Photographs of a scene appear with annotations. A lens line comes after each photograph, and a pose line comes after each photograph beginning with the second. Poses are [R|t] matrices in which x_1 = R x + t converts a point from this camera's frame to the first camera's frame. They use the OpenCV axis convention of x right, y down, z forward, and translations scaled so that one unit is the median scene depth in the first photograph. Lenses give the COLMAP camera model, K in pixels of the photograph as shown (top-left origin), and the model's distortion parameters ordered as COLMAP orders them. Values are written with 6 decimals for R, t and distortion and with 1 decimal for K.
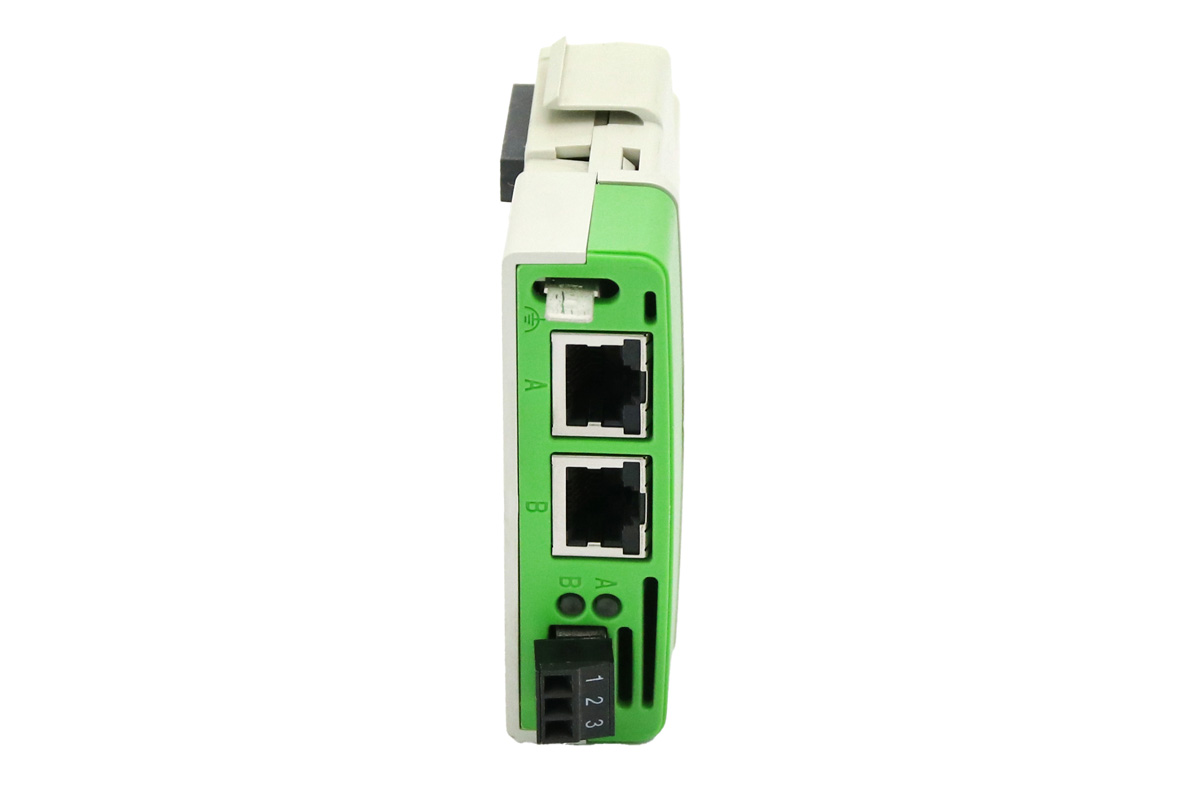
lens RADIAL K [[5755.9, 0, 600.0], [0, 5755.9, 400.0], [0, 0, 1]] dist [-0.213403, -3.273643]
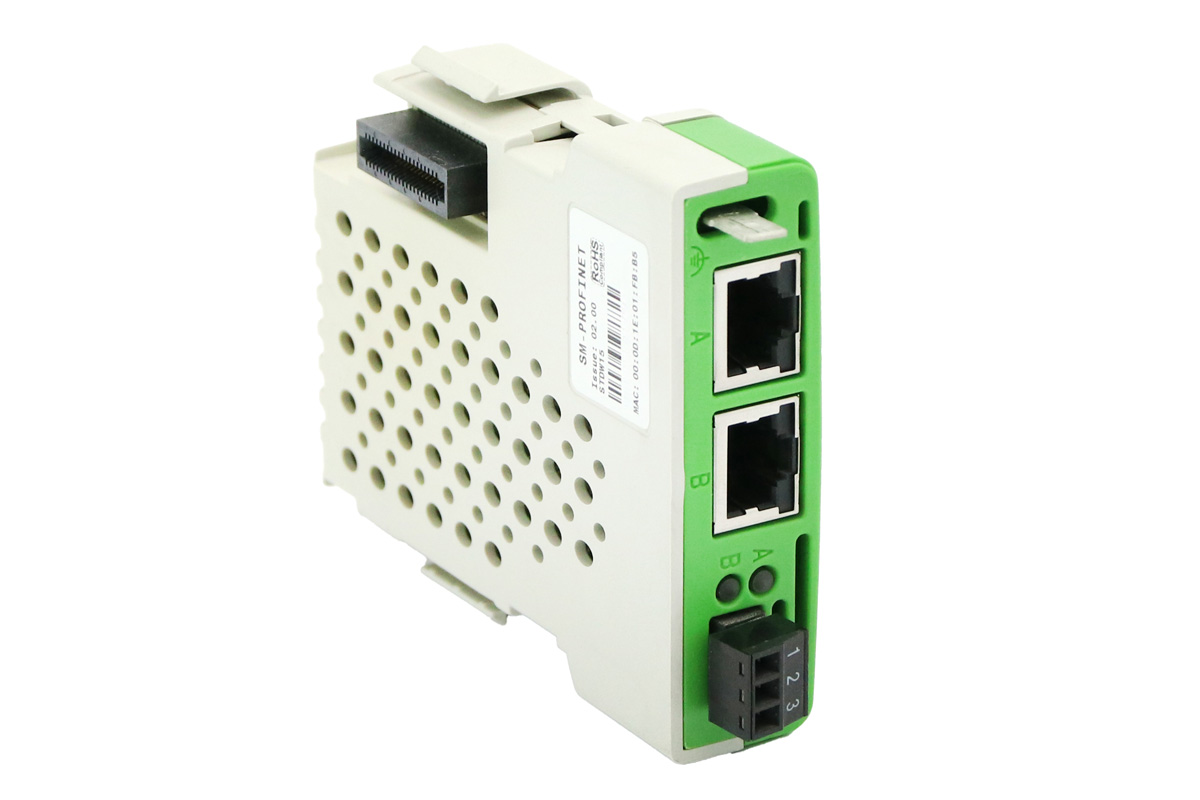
lens RADIAL K [[5755.9, 0, 600.0], [0, 5755.9, 400.0], [0, 0, 1]] dist [-0.213403, -3.273643]
pose [[0.813933, -0.213541, 0.540290, -0.511808], [0.292176, 0.954288, -0.062988, 0.058940], [-0.502141, 0.209128, 0.839118, 0.240833]]
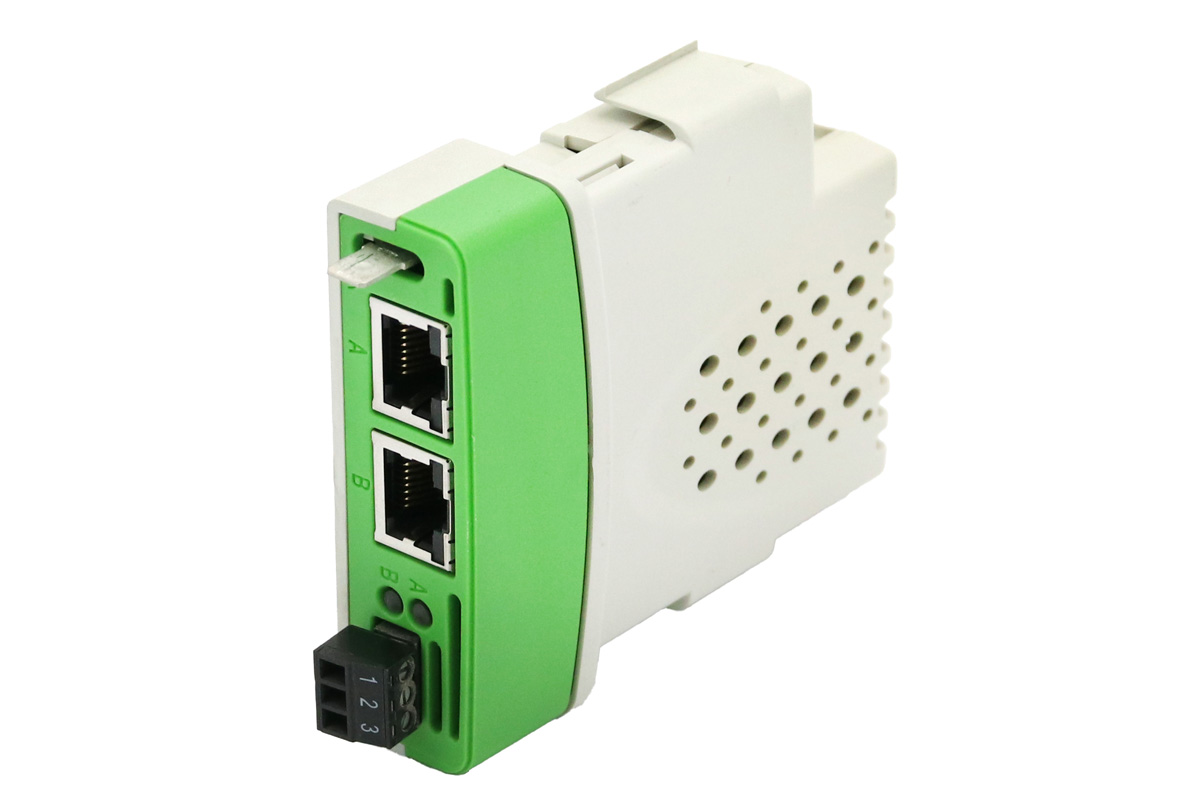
lens RADIAL K [[5755.9, 0, 600.0], [0, 5755.9, 400.0], [0, 0, 1]] dist [-0.213403, -3.273643]
pose [[0.796269, 0.279051, -0.536737, 0.516126], [-0.297912, 0.953090, 0.053551, -0.055636], [0.526502, 0.117259, 0.842049, 0.231918]]
